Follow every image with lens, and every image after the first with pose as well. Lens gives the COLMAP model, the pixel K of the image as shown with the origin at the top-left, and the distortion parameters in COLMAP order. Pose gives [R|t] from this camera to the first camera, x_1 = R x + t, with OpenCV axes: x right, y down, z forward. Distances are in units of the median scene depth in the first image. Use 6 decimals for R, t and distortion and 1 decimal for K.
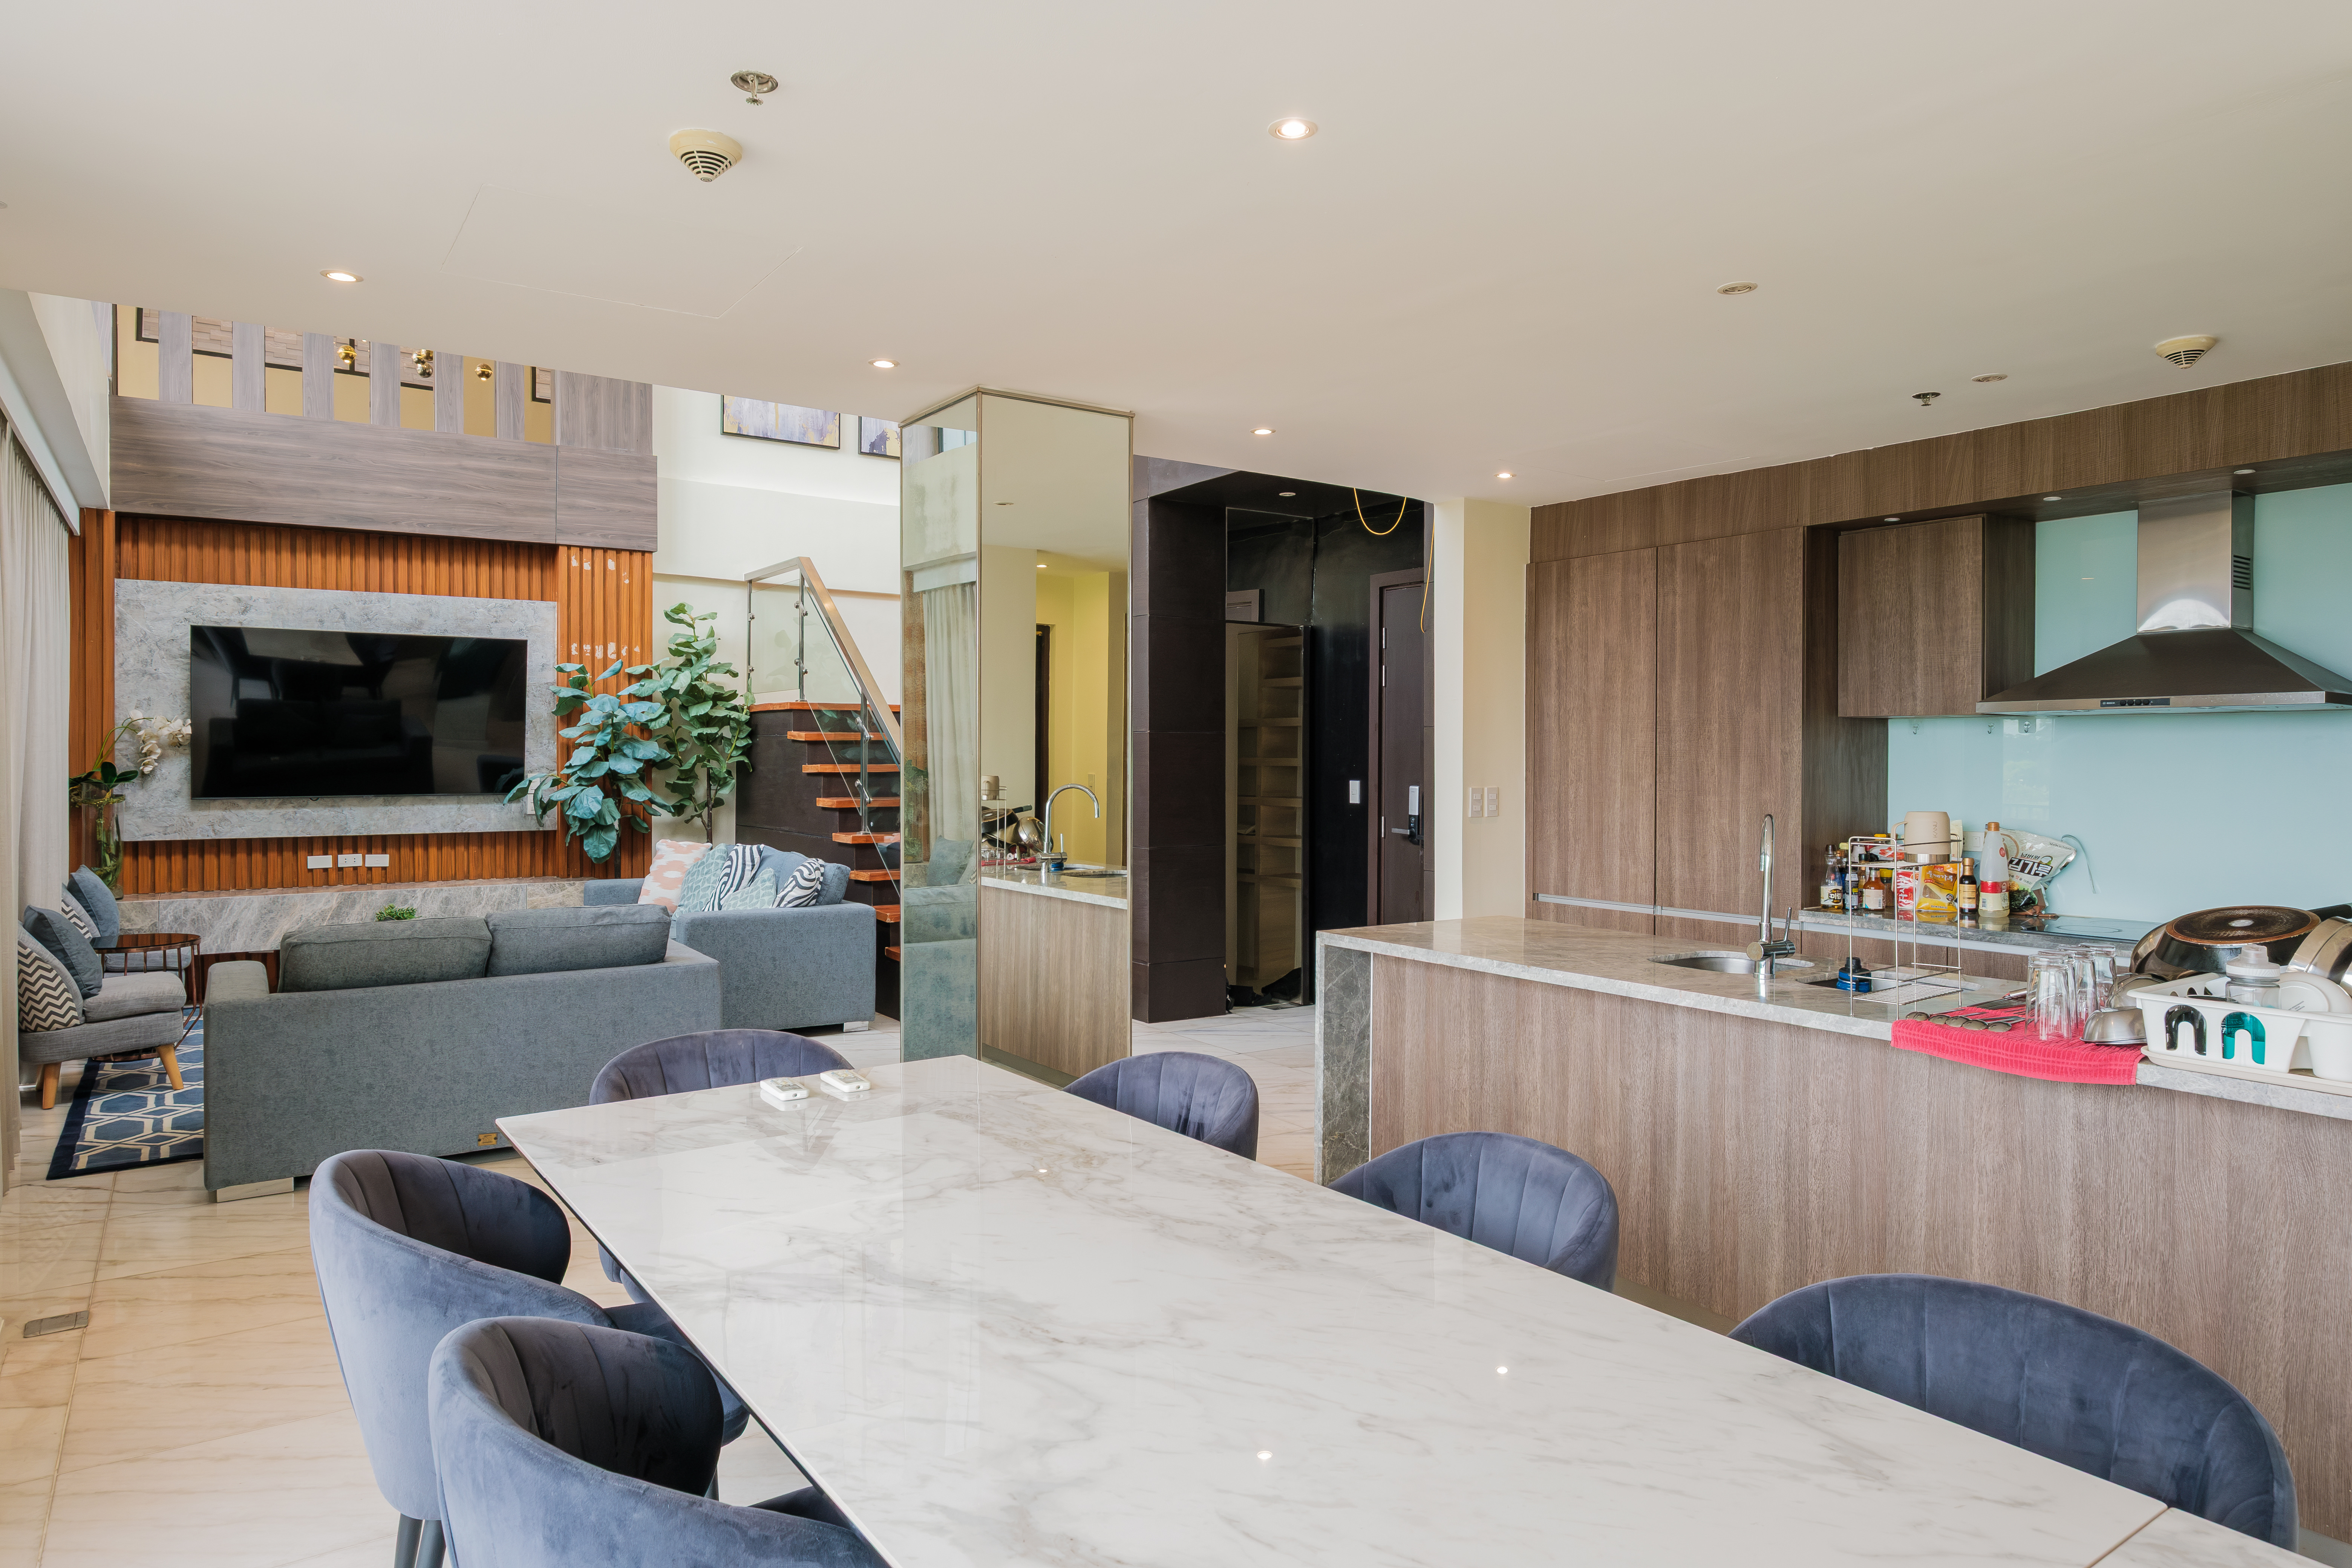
lens RADIAL K [[1413.3, 0, 1176.2], [0, 1413.3, 759.2], [0, 0, 1]] dist [0.002065, 0.001819]
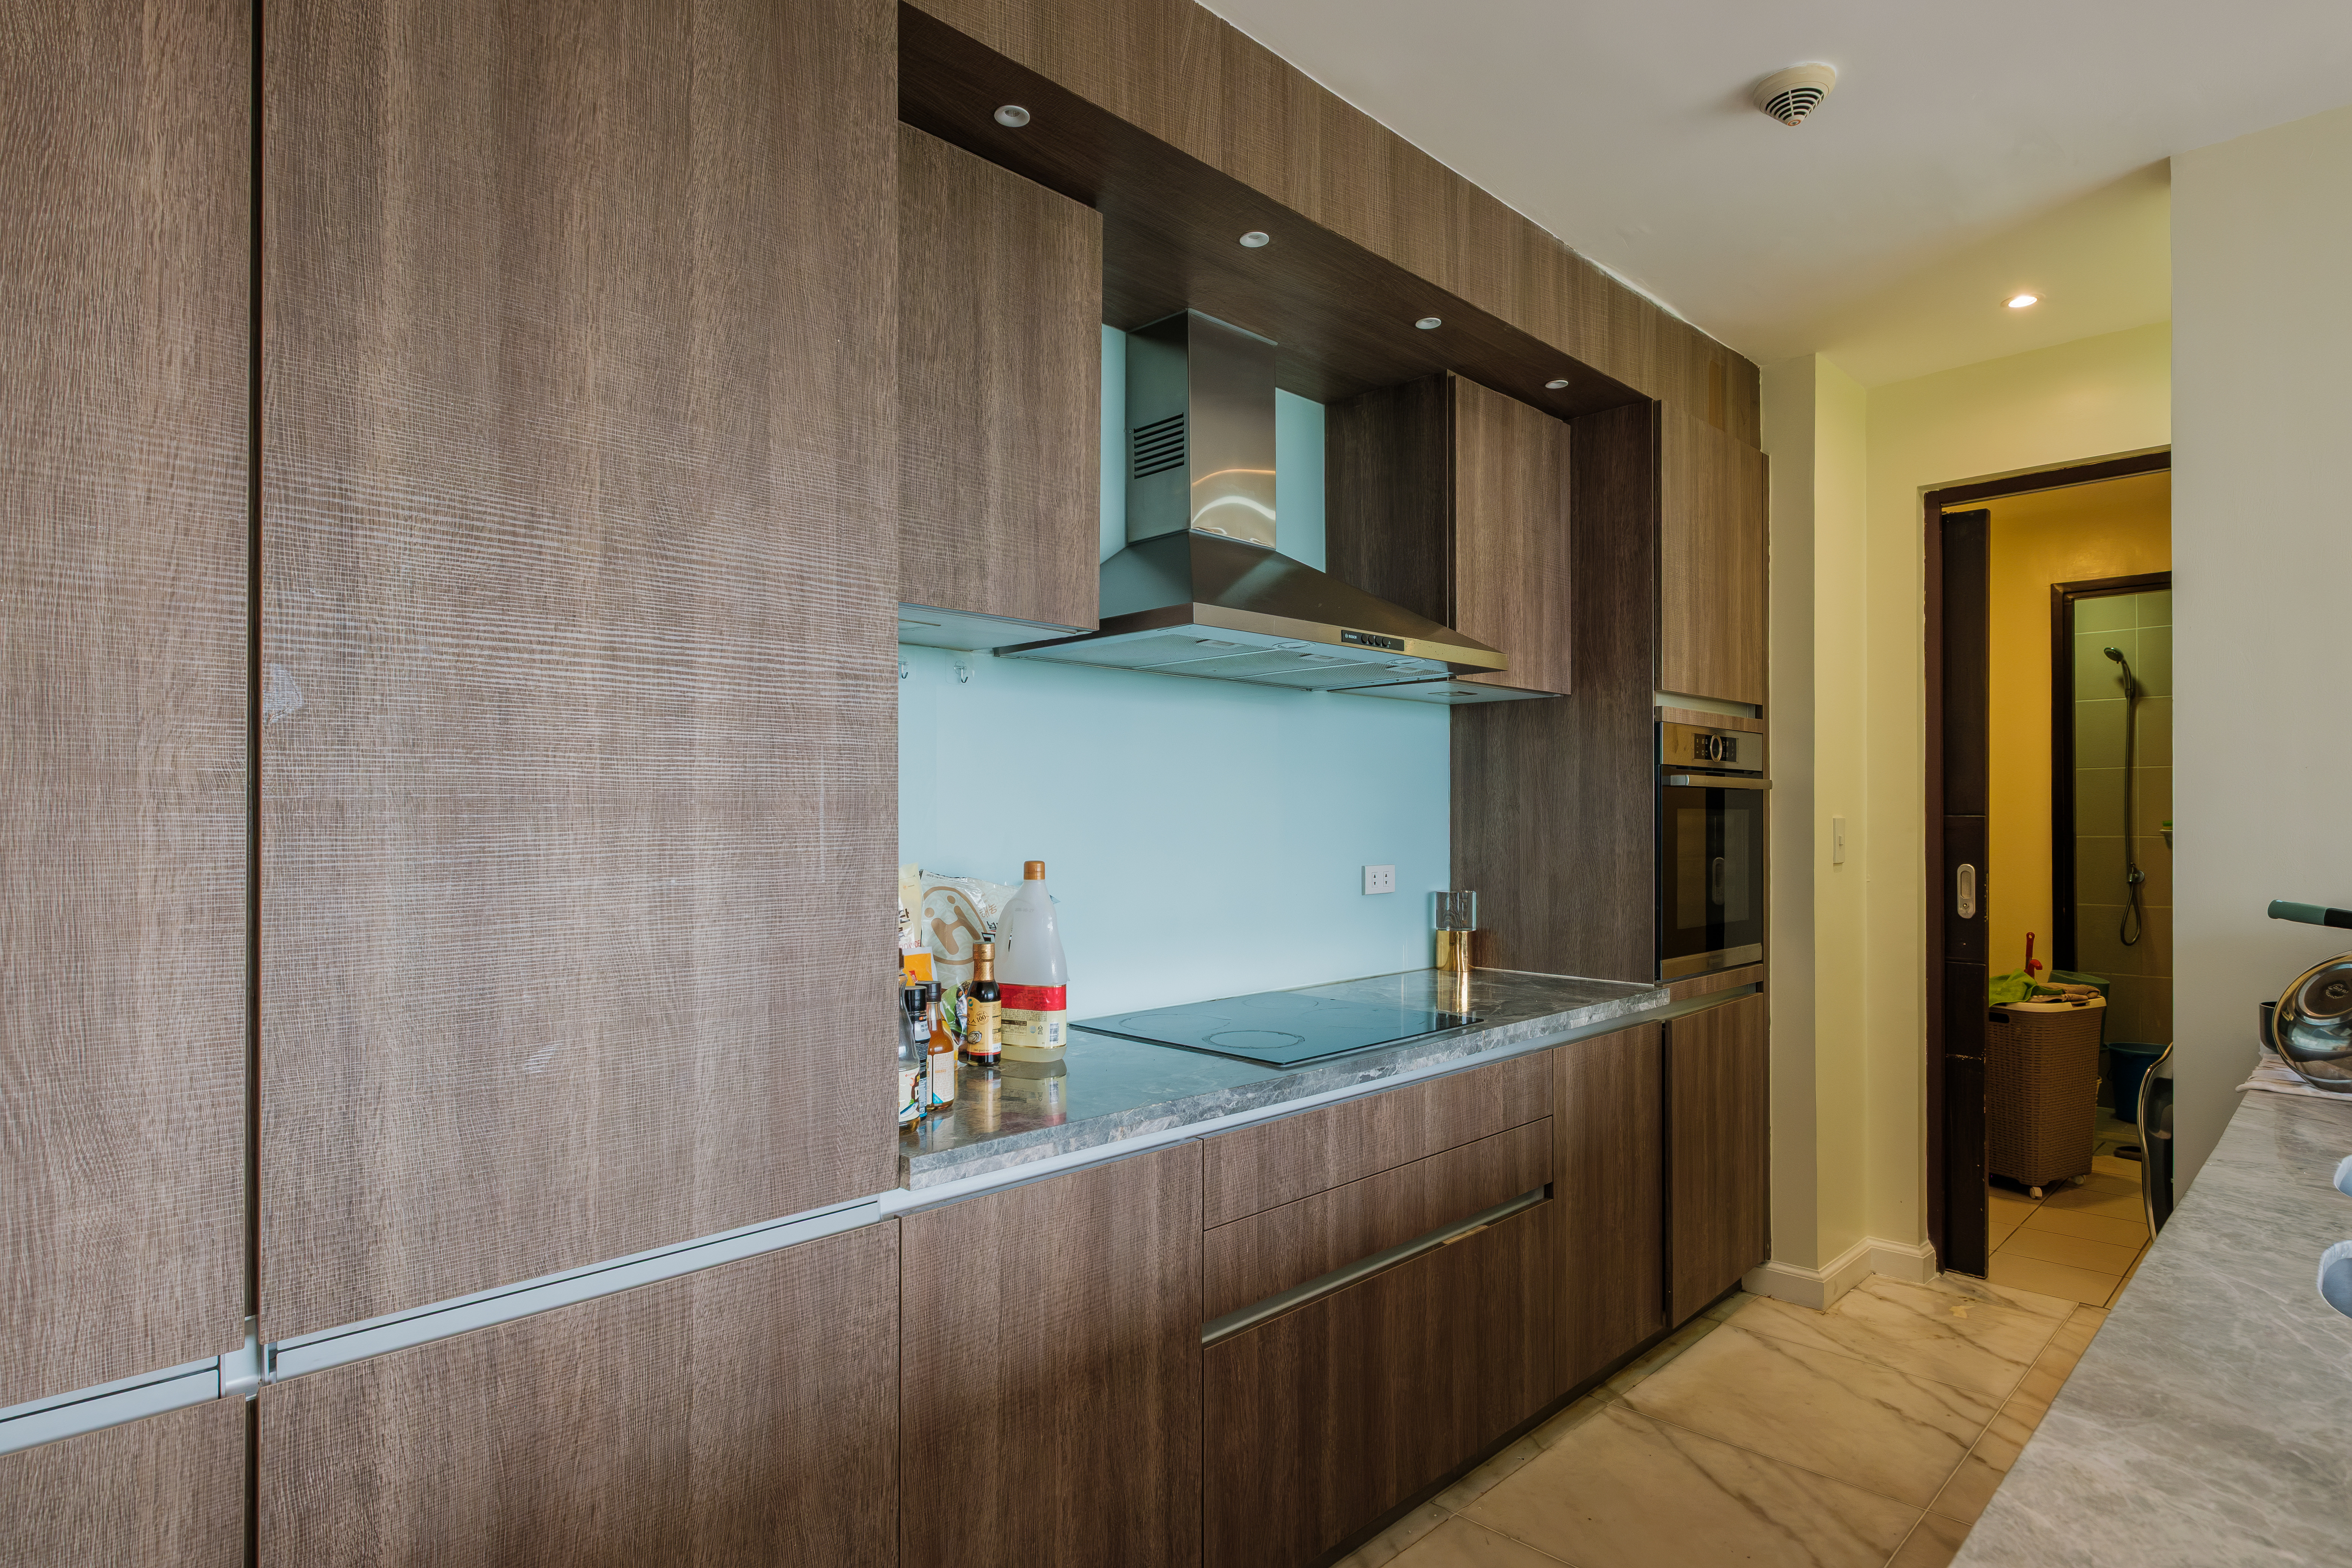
lens RADIAL K [[1260.3, 0, 1207.3], [0, 1260.3, 810.9], [0, 0, 1]] dist [0.000429, -0.000023]
pose [[-0.190825, 0.005001, 0.981611, 0.199390], [0.003099, 0.999985, -0.004492, 0.040161], [-0.981619, 0.002185, -0.190838, 1.388587]]
